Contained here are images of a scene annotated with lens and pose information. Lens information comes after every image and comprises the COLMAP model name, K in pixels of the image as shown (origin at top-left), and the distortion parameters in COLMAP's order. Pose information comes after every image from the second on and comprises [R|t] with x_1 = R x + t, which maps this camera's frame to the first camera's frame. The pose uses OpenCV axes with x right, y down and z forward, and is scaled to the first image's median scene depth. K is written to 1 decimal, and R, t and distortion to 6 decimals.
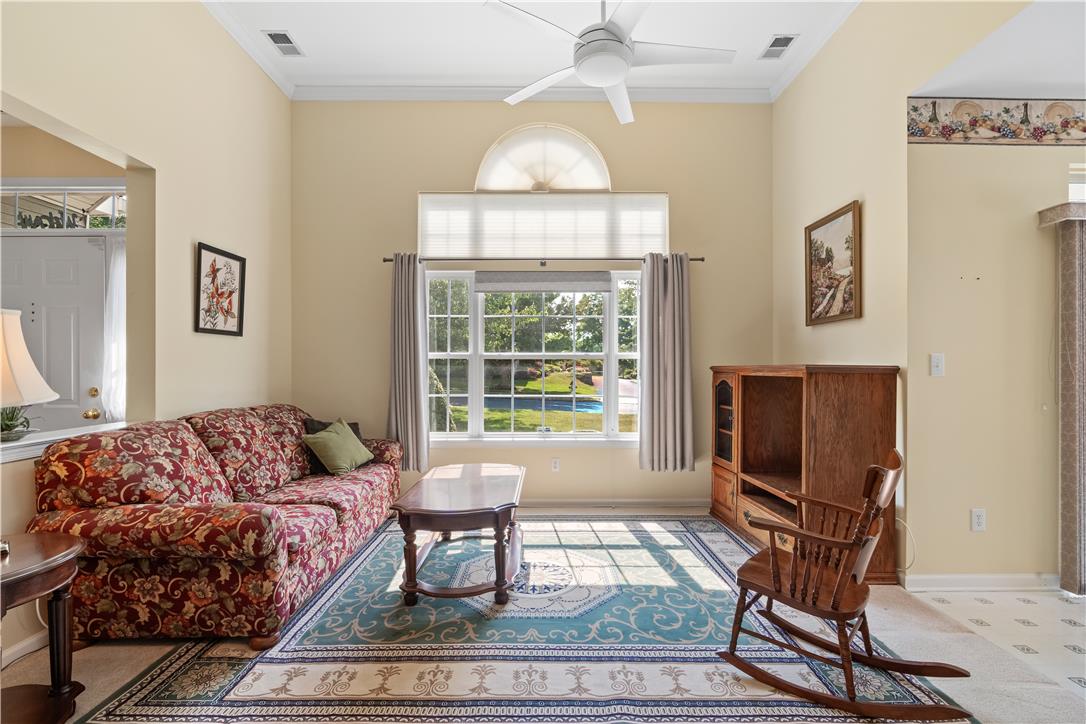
lens RADIAL K [[490.8, 0, 543.0], [0, 490.8, 362.0], [0, 0, 1]] dist [0.019268, 0.000085]
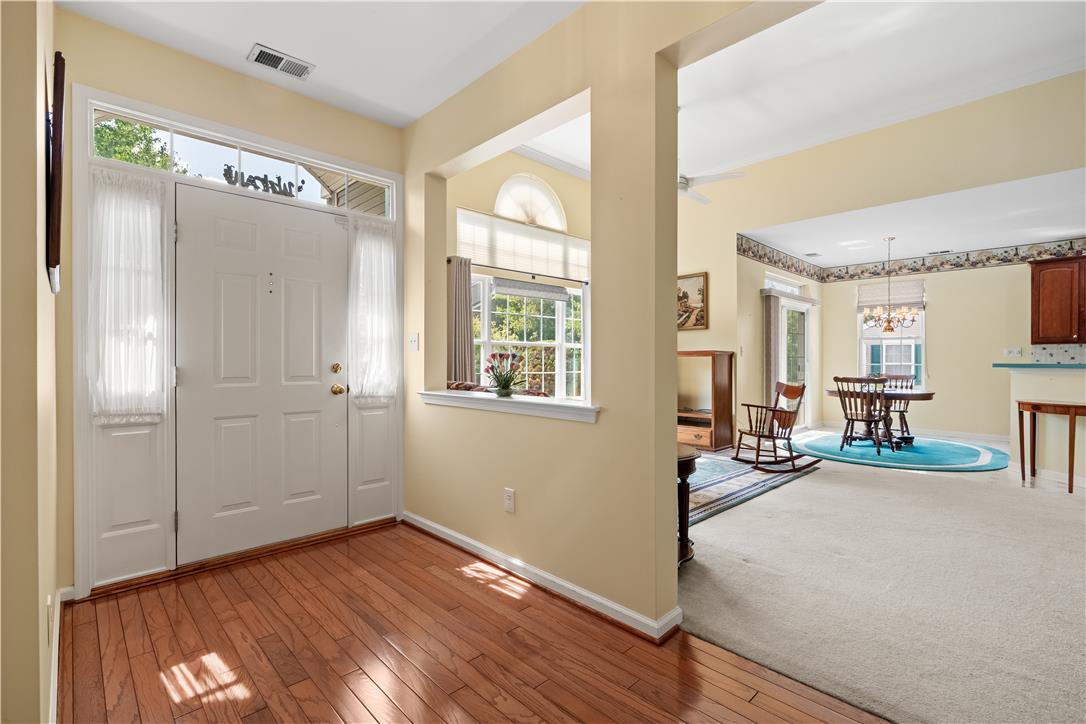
lens RADIAL K [[495.9, 0, 543.0], [0, 495.9, 362.0], [0, 0, 1]] dist [-0.002380, 0.000269]
pose [[0.719385, -0.001564, 0.694609, -1.182298], [0.003510, 0.999993, -0.001383, 0.046616], [-0.694602, 0.003434, 0.719386, -0.011686]]
